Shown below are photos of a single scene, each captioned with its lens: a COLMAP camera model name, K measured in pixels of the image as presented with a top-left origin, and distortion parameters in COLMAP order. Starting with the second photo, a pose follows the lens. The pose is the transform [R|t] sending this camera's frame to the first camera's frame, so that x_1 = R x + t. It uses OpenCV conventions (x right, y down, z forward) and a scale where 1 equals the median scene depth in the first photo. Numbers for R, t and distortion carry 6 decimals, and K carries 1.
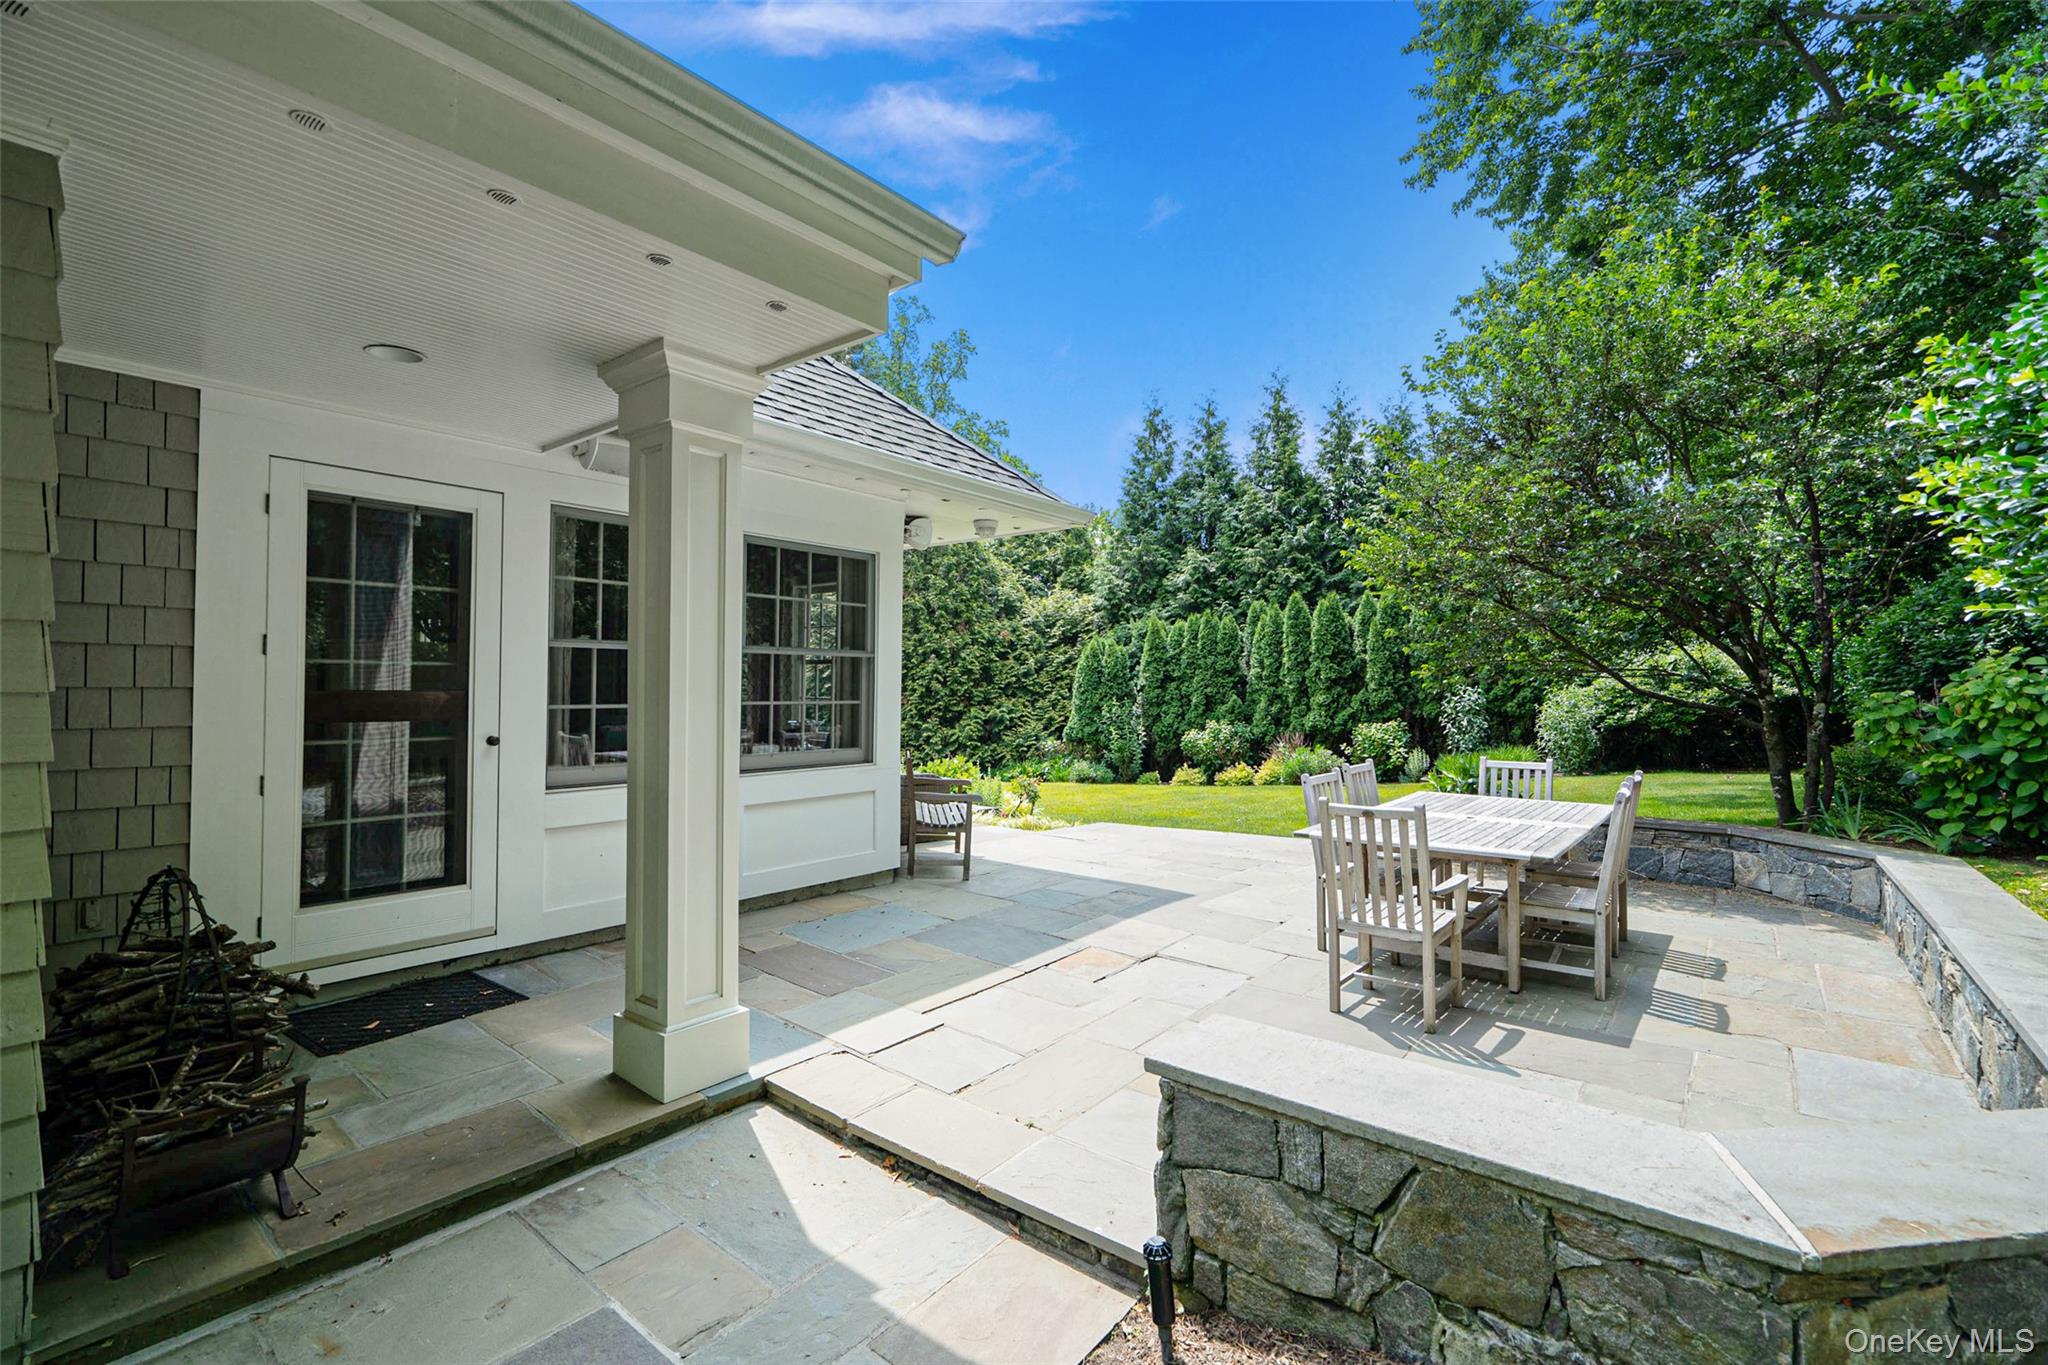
lens RADIAL K [[948.5, 0, 1024.0], [0, 948.5, 682.5], [0, 0, 1]] dist [-0.021906, -0.000023]
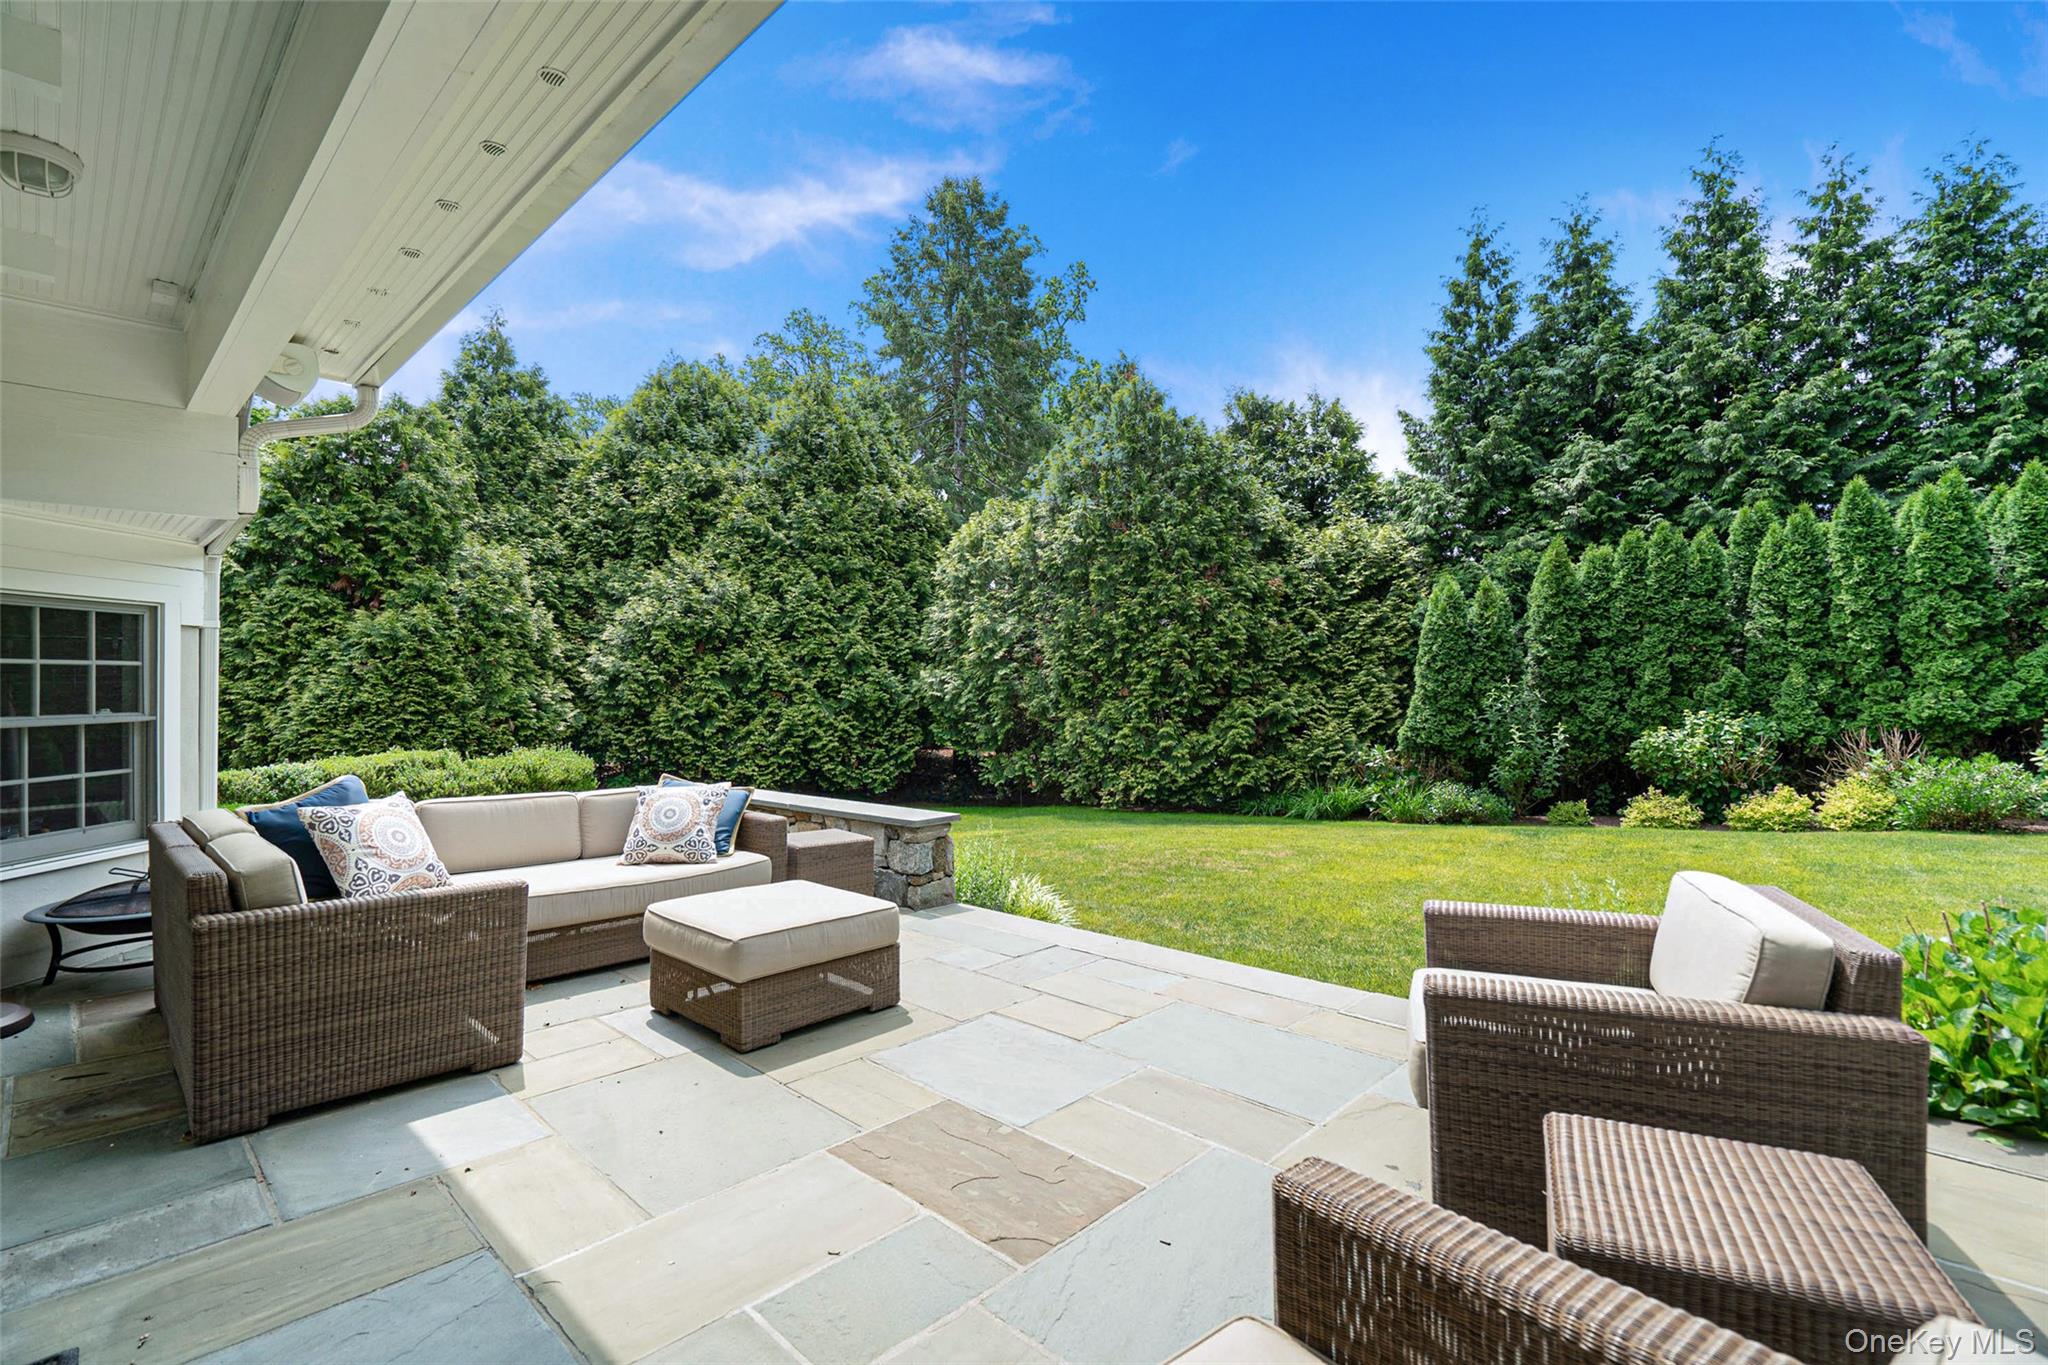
lens RADIAL K [[948.5, 0, 1024.0], [0, 948.5, 682.5], [0, 0, 1]] dist [-0.021906, -0.000023]
pose [[0.996001, -0.027354, -0.085057, -0.142010], [0.027996, 0.999588, 0.006357, 0.007021], [0.084848, -0.008713, 0.996356, 0.357978]]
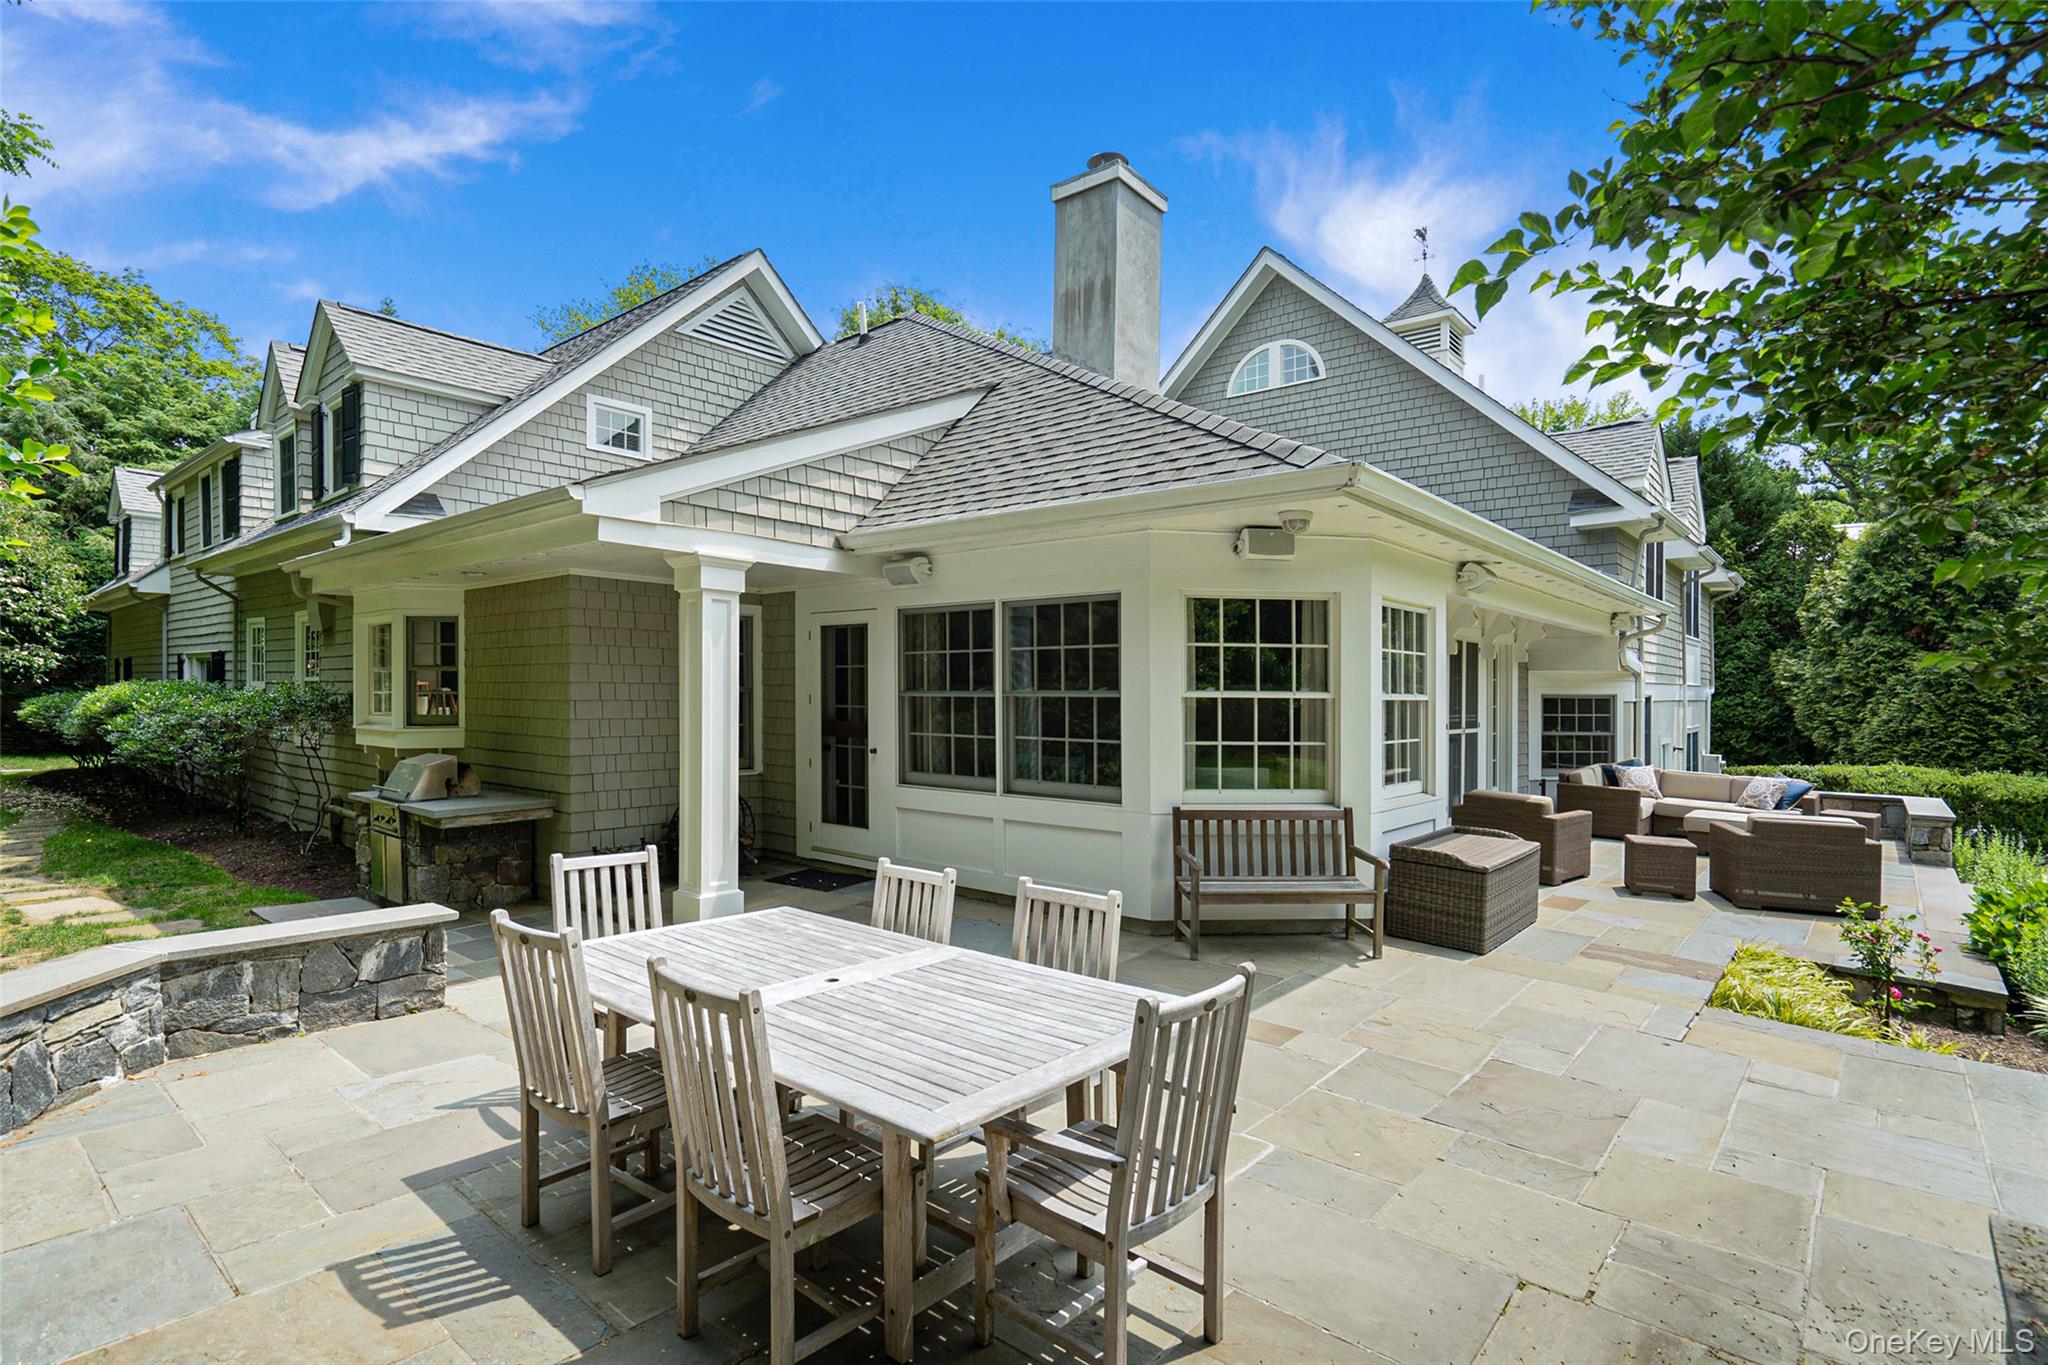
lens RADIAL K [[988.4, 0, 1024.0], [0, 988.4, 682.5], [0, 0, 1]] dist [-0.033829, -0.000328]
pose [[-0.043344, -0.023693, -0.998779, 0.212195], [-0.003869, 0.999715, -0.023548, -0.003906], [0.999053, 0.002843, -0.043423, 0.226663]]
